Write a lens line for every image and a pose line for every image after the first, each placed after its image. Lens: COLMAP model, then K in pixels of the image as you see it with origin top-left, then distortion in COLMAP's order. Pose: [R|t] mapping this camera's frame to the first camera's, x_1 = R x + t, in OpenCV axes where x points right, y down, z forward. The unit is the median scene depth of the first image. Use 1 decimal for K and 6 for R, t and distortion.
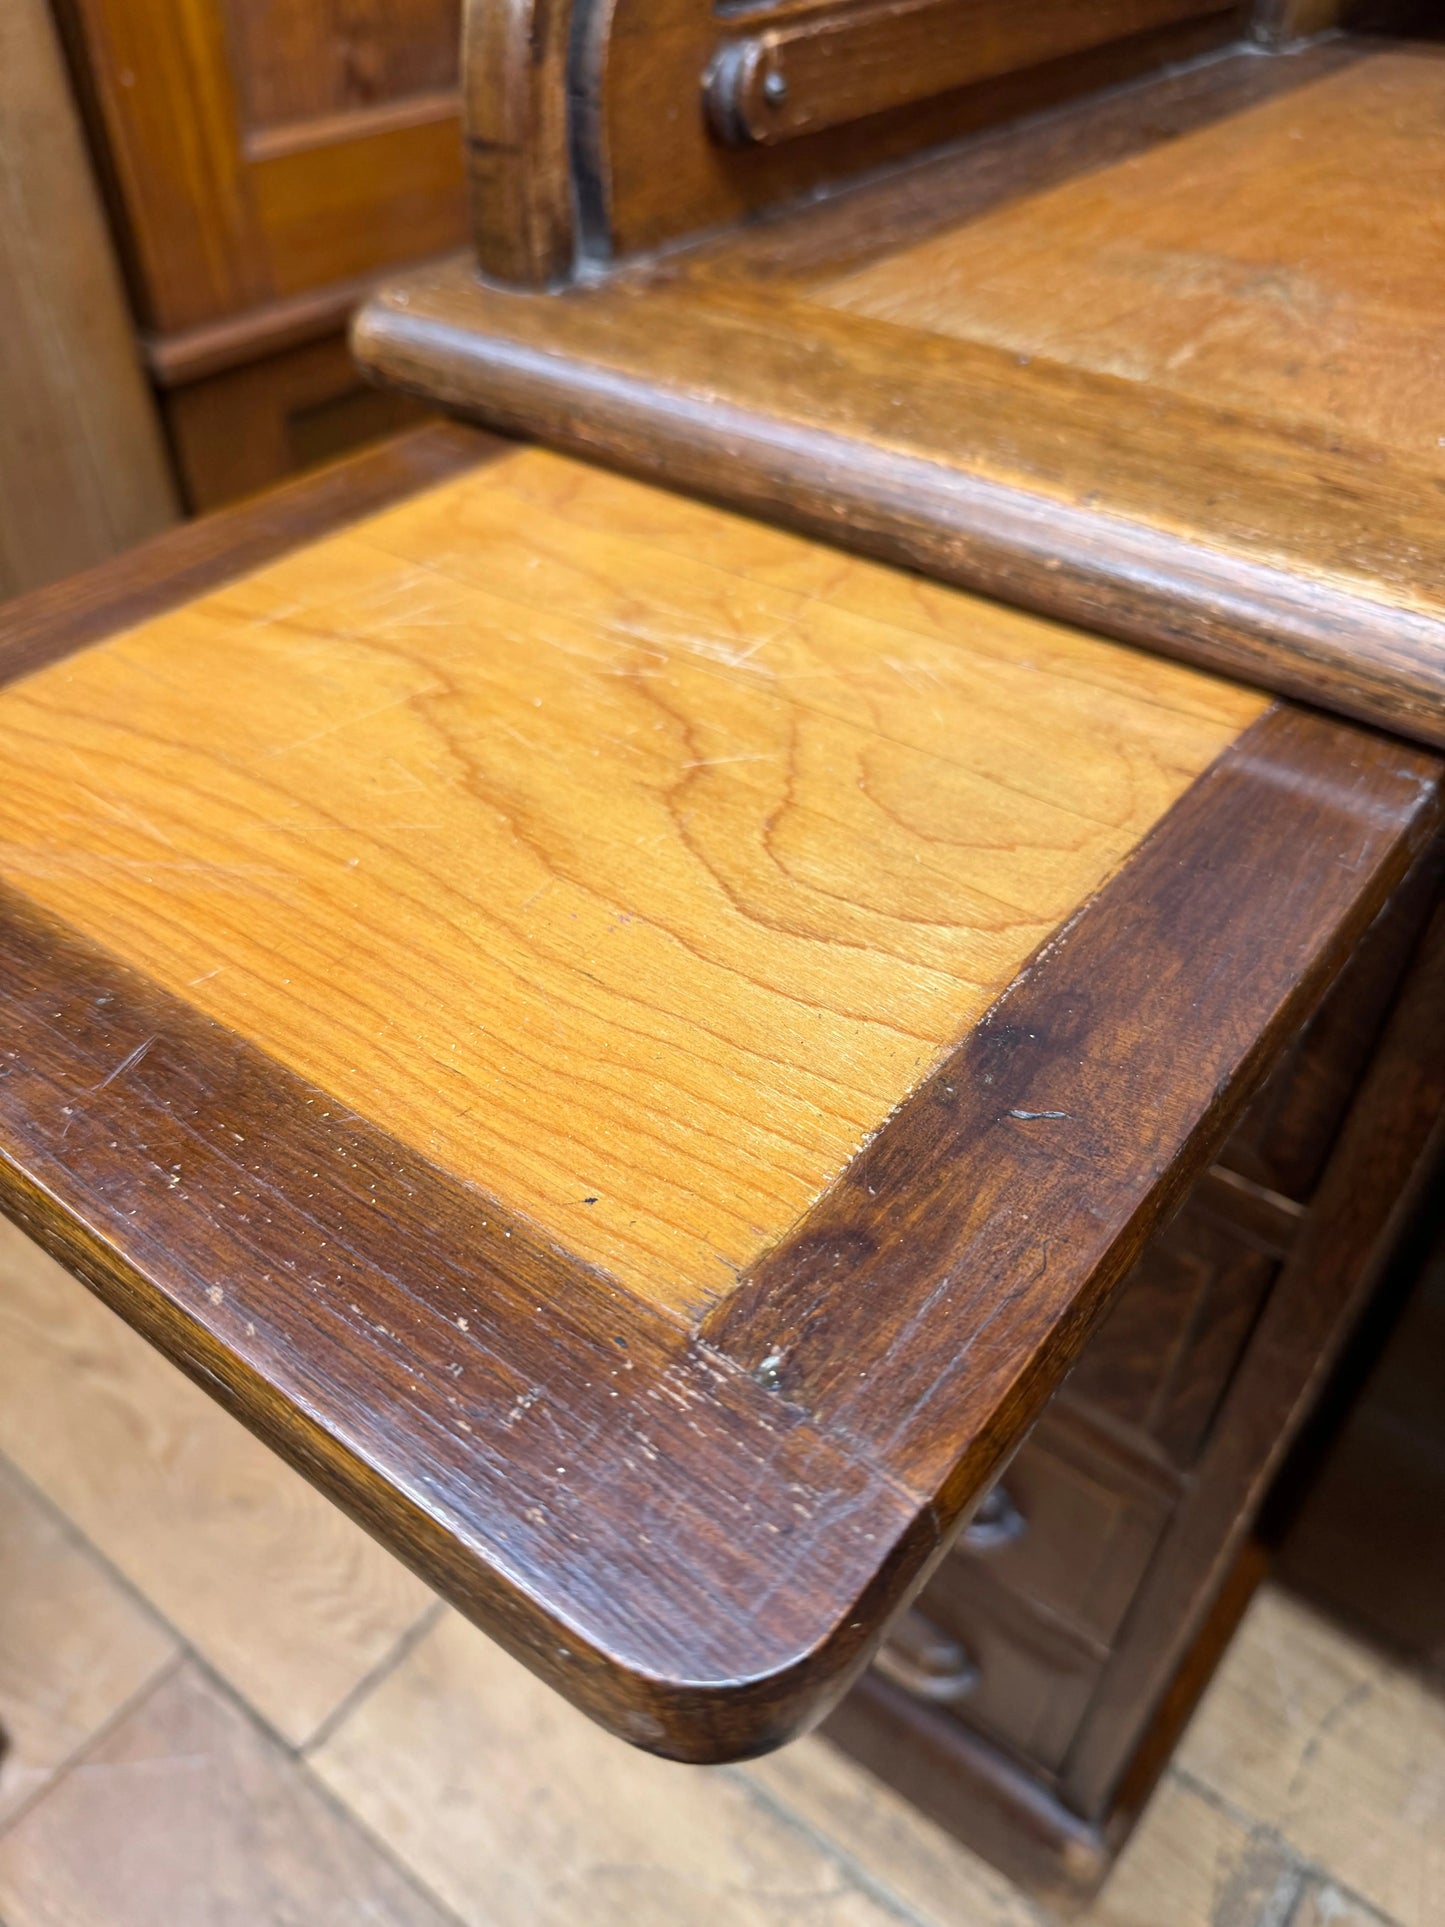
lens RADIAL K [[1427.6, 0, 716.1], [0, 1427.6, 986.7], [0, 0, 1]] dist [-0.029339, 0.000016]
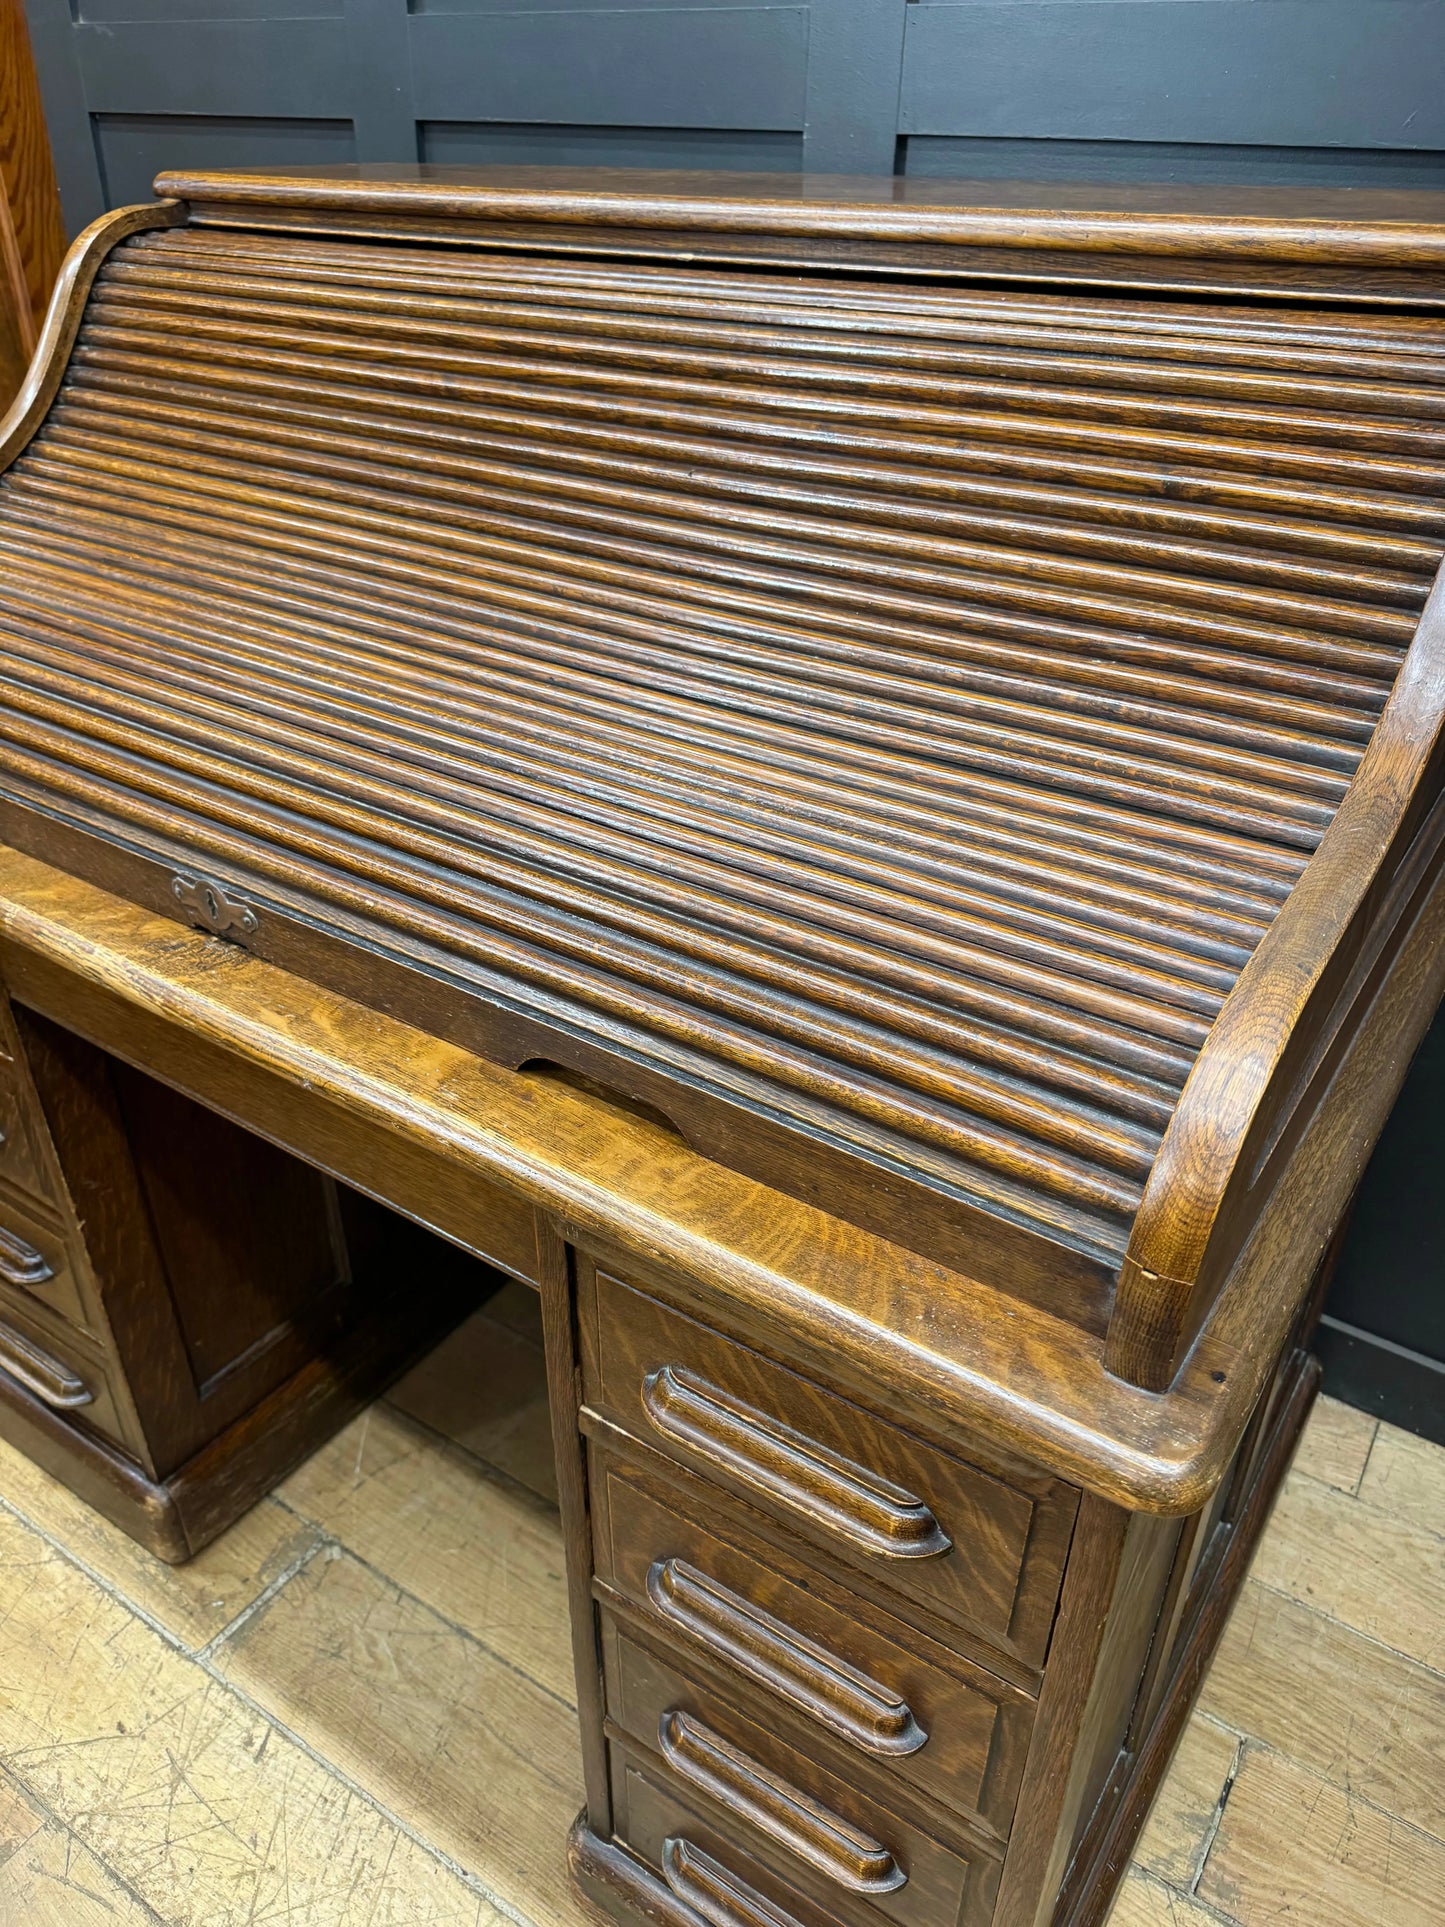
lens RADIAL K [[1391.6, 0, 724.2], [0, 1391.6, 971.9], [0, 0, 1]] dist [0.015055, -0.023552]
pose [[0.997495, -0.023677, 0.066656, 1.821652], [0.036150, 0.980598, -0.192669, 0.637194], [-0.060801, 0.194596, 0.978997, -1.961708]]
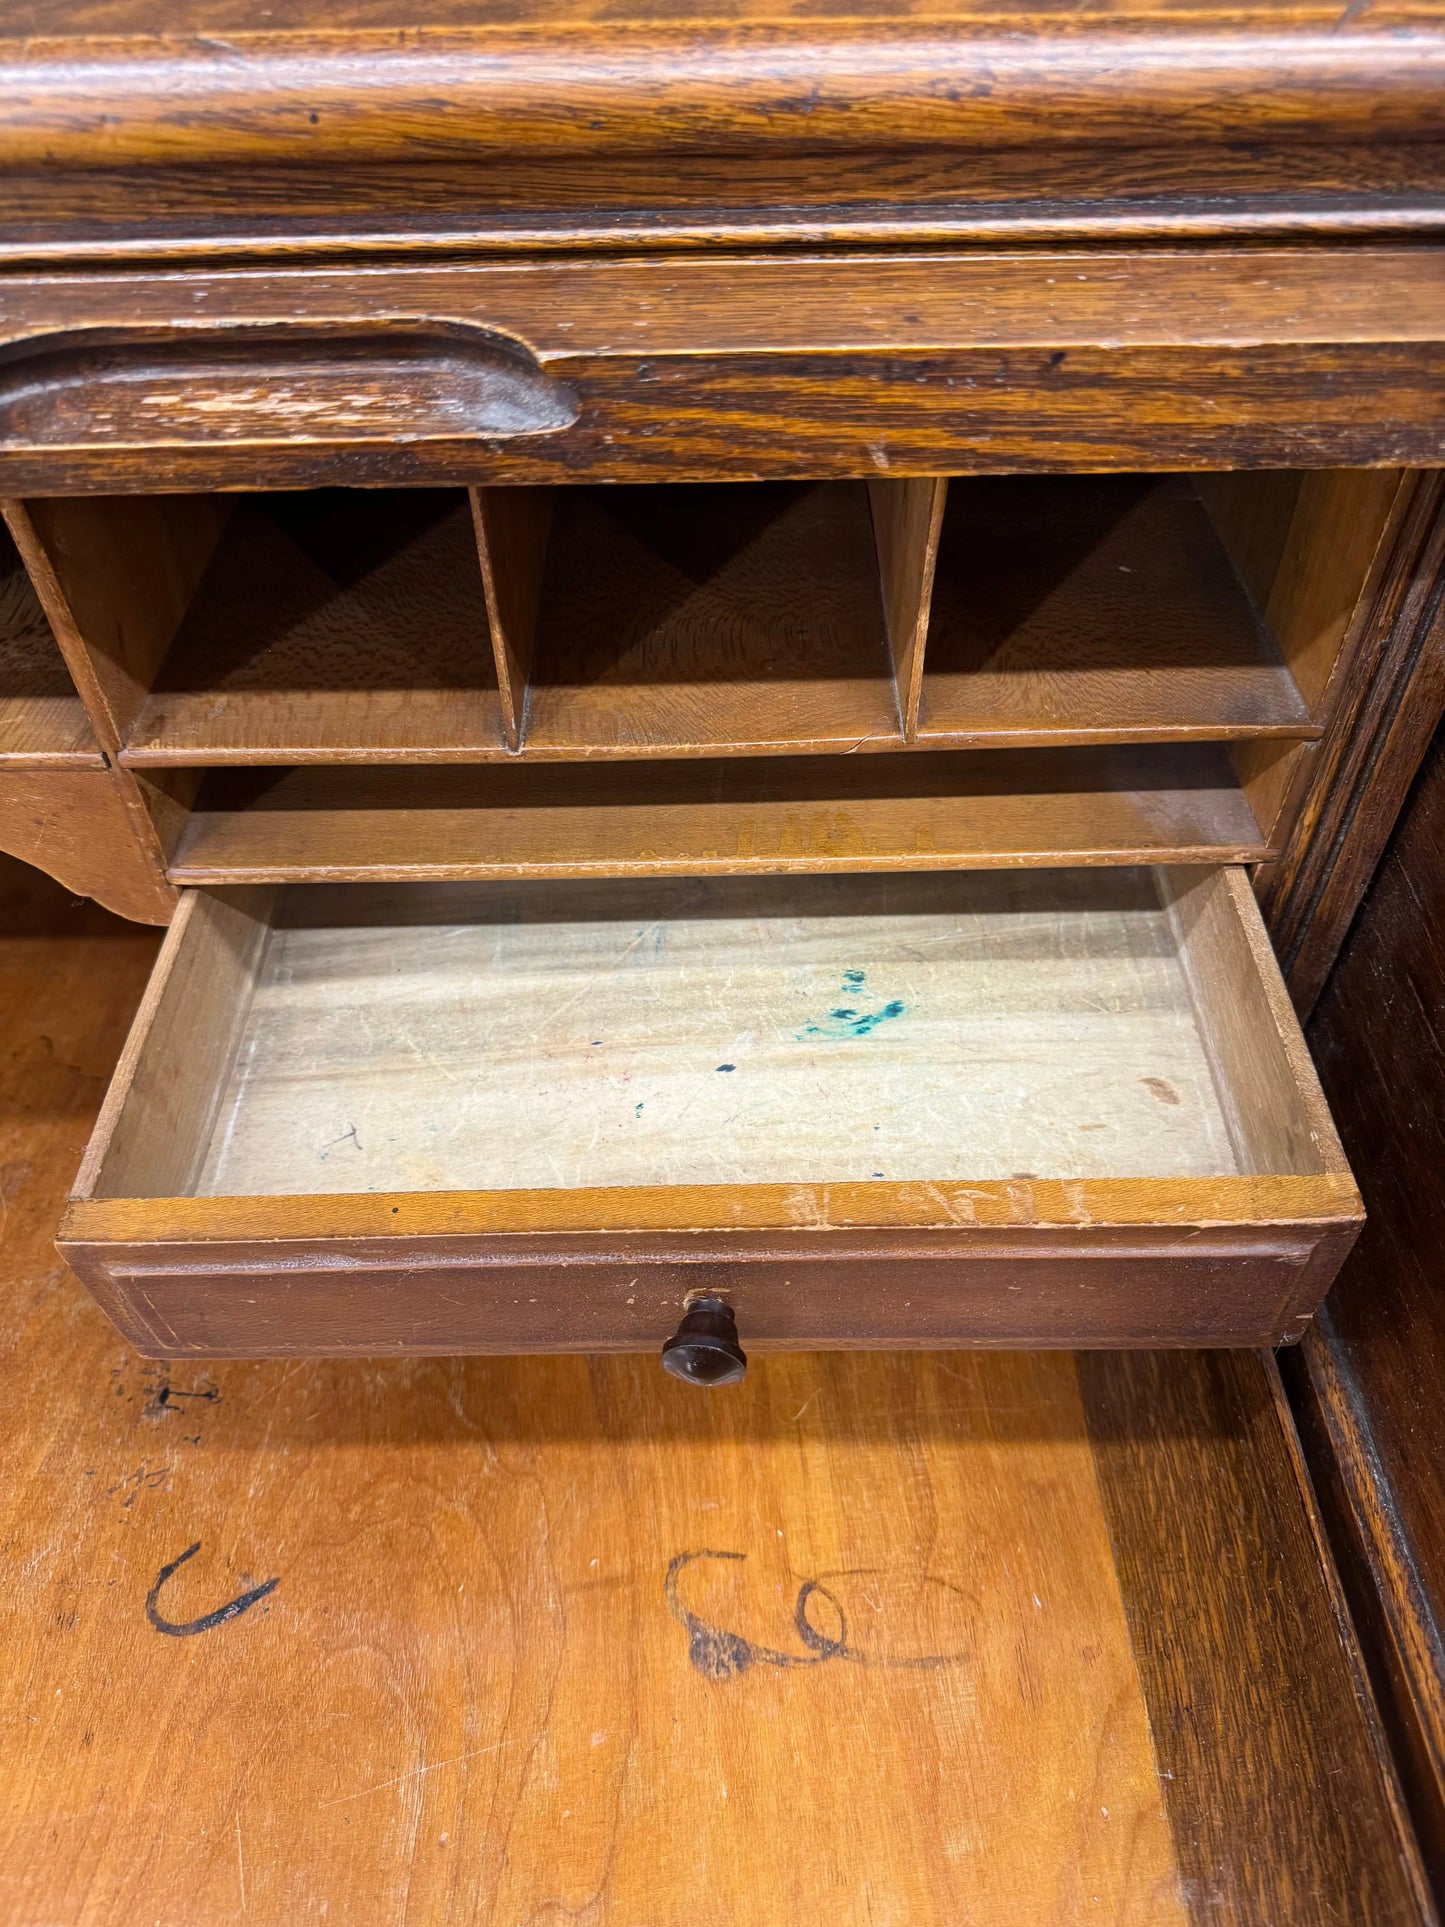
lens RADIAL K [[1387.0, 0, 715.5], [0, 1387.0, 956.0], [0, 0, 1]] dist [0.001551, -0.015527]
pose [[0.776558, -0.456962, 0.433756, 2.256778], [0.430181, 0.887557, 0.164883, -0.653046], [-0.460328, 0.058552, 0.885816, -0.664559]]
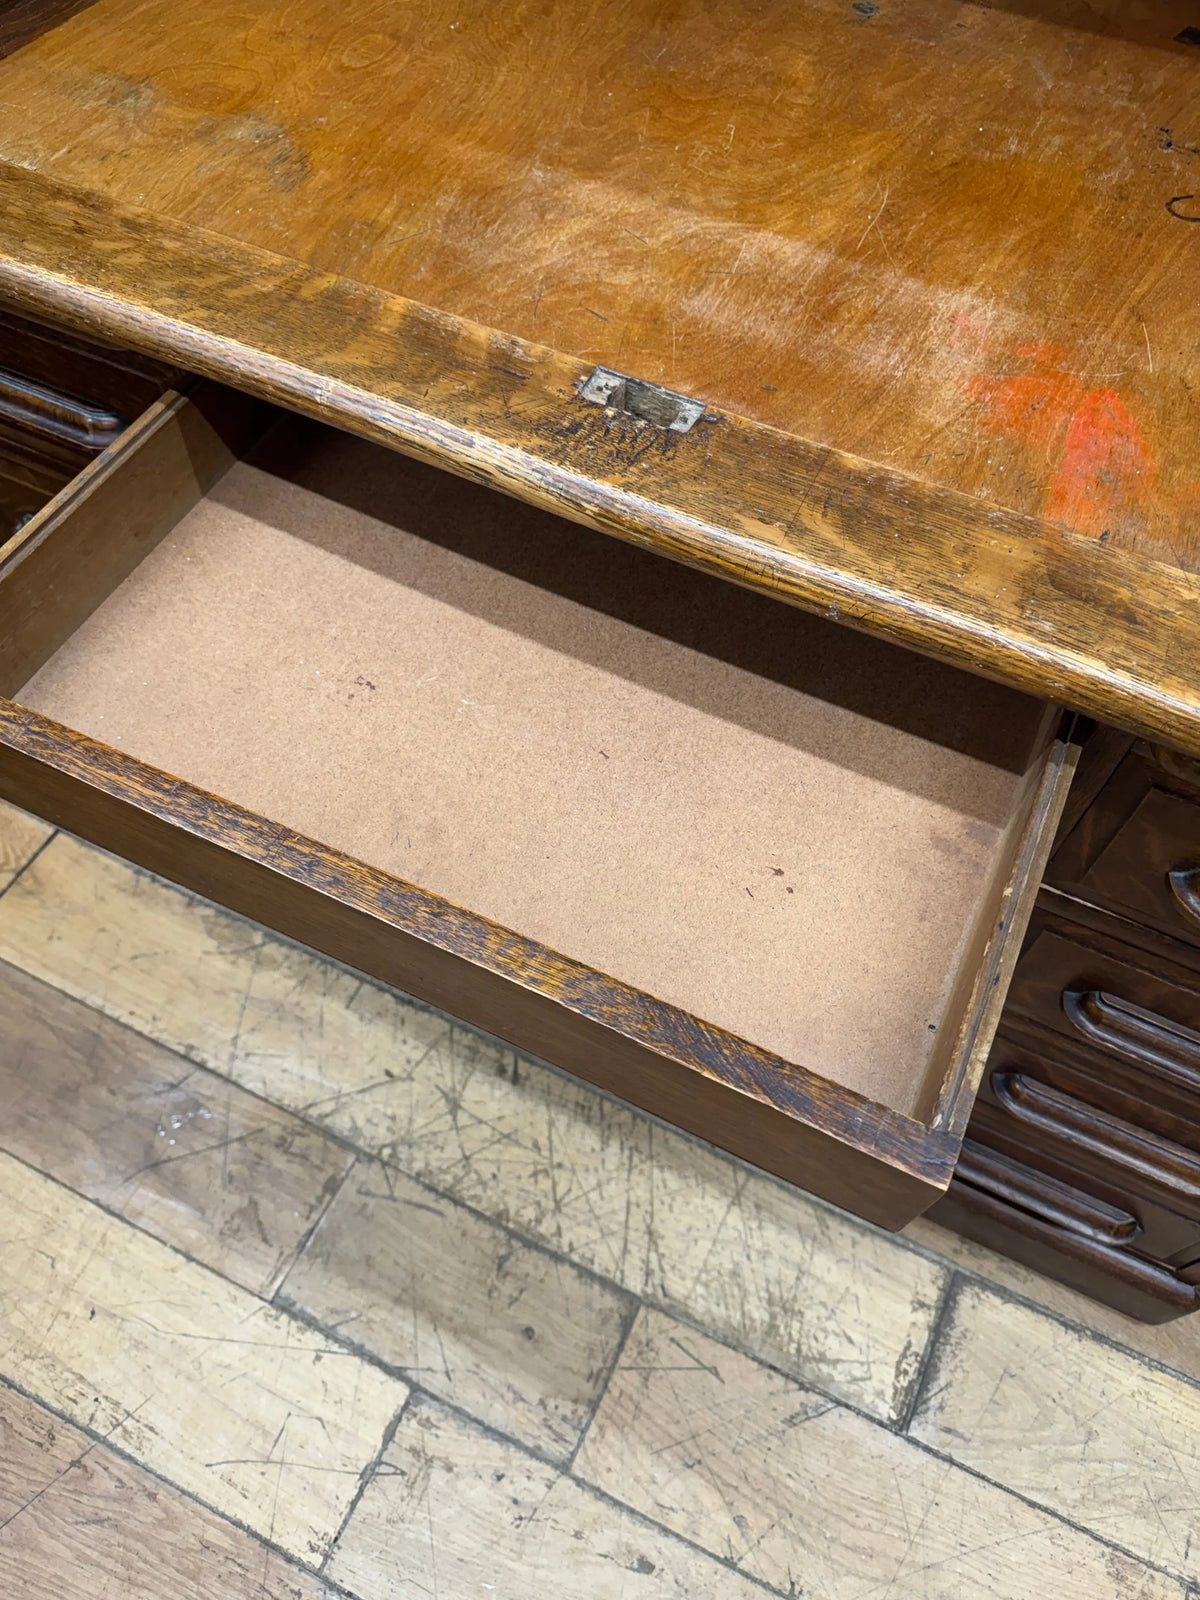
lens RADIAL K [[1151.6, 0, 594.2], [0, 1151.6, 793.7], [0, 0, 1]] dist [0.001551, -0.015527]
pose [[0.978414, -0.156092, 0.135432, 0.782220], [0.116007, 0.957205, 0.265143, 0.164261], [-0.171022, -0.243709, 0.954650, -1.218558]]
